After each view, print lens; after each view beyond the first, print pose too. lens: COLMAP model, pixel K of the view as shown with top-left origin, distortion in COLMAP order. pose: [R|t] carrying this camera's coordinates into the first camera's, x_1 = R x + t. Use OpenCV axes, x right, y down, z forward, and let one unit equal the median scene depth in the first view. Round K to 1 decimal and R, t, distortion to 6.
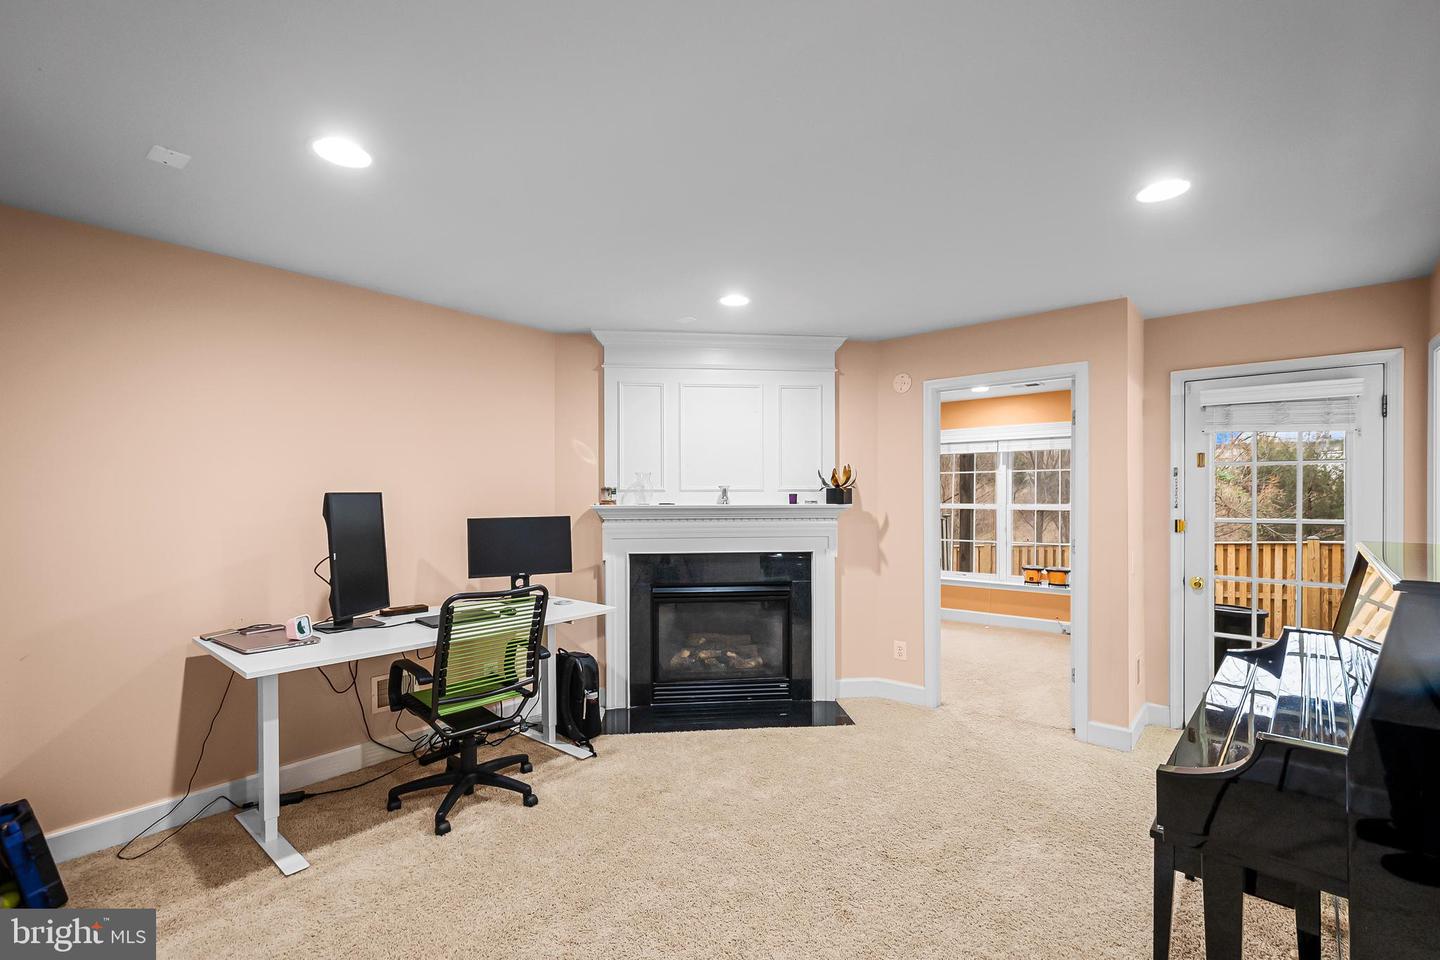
lens RADIAL K [[673.2, 0, 720.9], [0, 673.2, 500.3], [0, 0, 1]] dist [-0.000286, -0.000025]
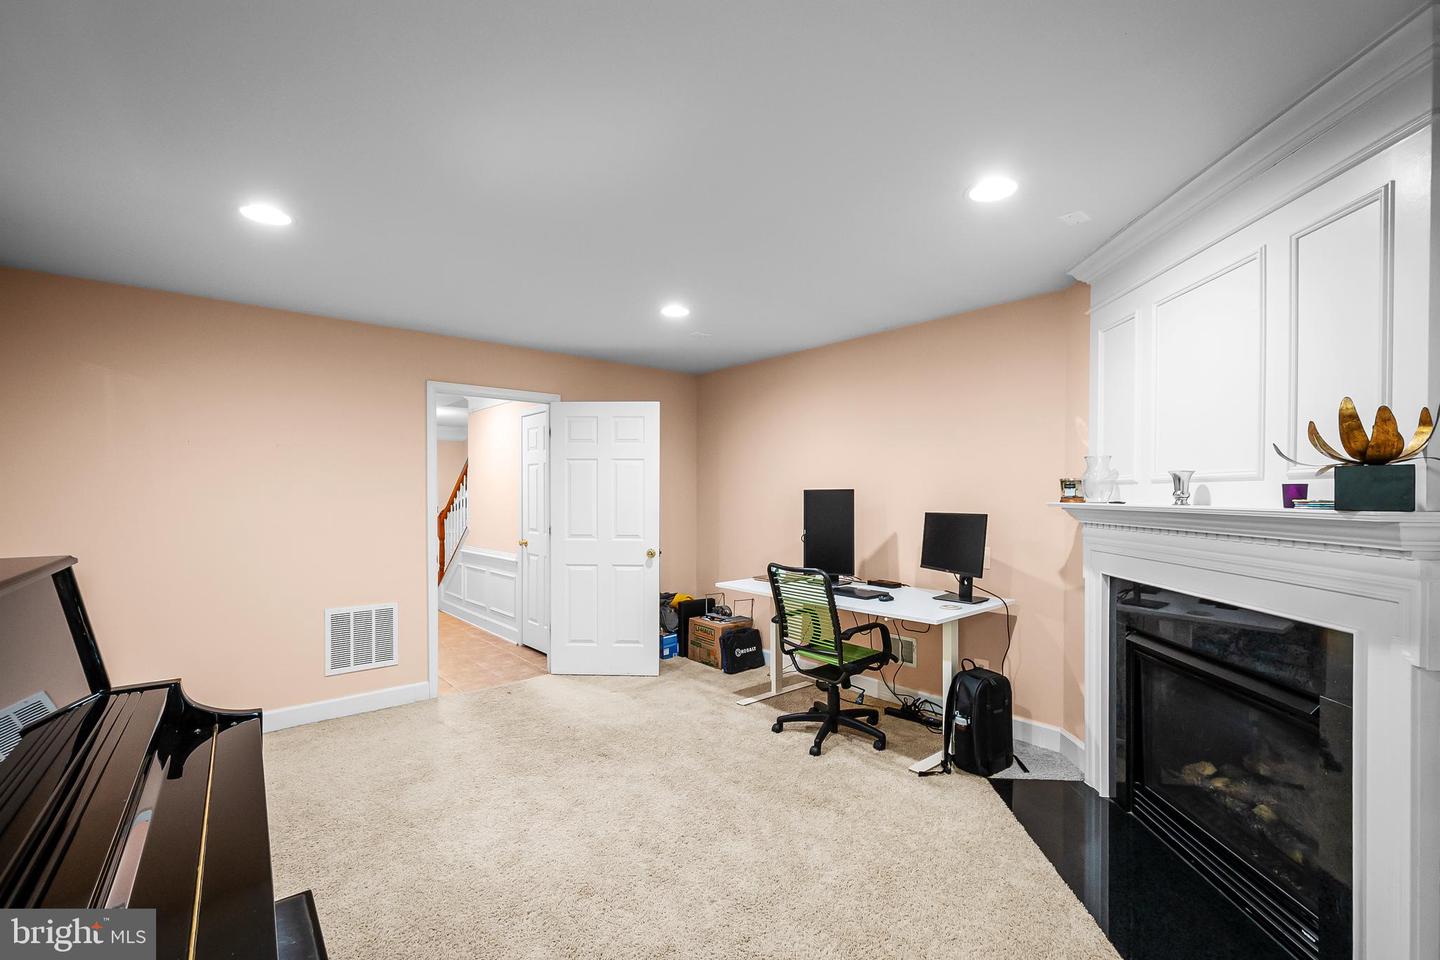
lens RADIAL K [[604.1, 0, 721.0], [0, 604.1, 497.7], [0, 0, 1]] dist [-0.000453, -0.000074]
pose [[-0.161399, 0.006382, -0.986869, 0.538928], [-0.003630, 0.999968, 0.007060, -0.001786], [0.986882, 0.004722, -0.161371, 0.718880]]
